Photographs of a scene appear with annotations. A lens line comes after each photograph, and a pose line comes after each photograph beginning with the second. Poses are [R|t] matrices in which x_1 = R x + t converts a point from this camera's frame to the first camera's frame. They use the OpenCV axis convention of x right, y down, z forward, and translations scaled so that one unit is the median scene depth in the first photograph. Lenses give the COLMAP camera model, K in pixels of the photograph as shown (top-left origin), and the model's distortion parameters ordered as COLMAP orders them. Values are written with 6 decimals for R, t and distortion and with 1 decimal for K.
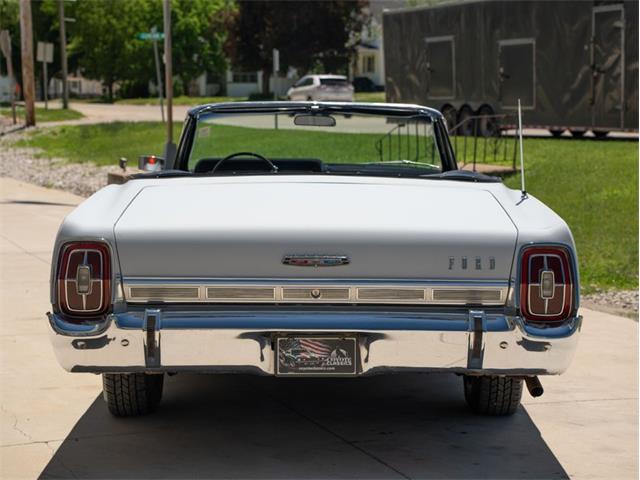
lens RADIAL K [[1554.7, 0, 320.0], [0, 1554.7, 240.0], [0, 0, 1]] dist [0.743274, 0.096425]
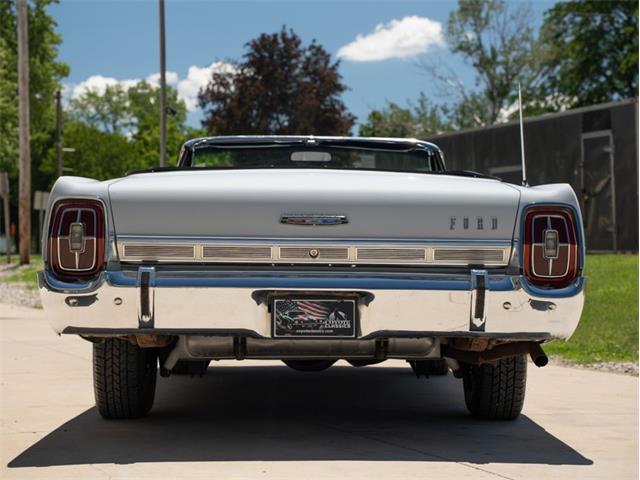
lens RADIAL K [[1554.4, 0, 311.3], [0, 1554.4, 240.0], [0, 0, 1]] dist [0.719576, -0.126624]
pose [[0.999993, 0.003650, -0.000138, -0.004216], [-0.003642, 0.993495, -0.113814, 0.136565], [-0.000278, 0.113814, 0.993502, 0.029794]]
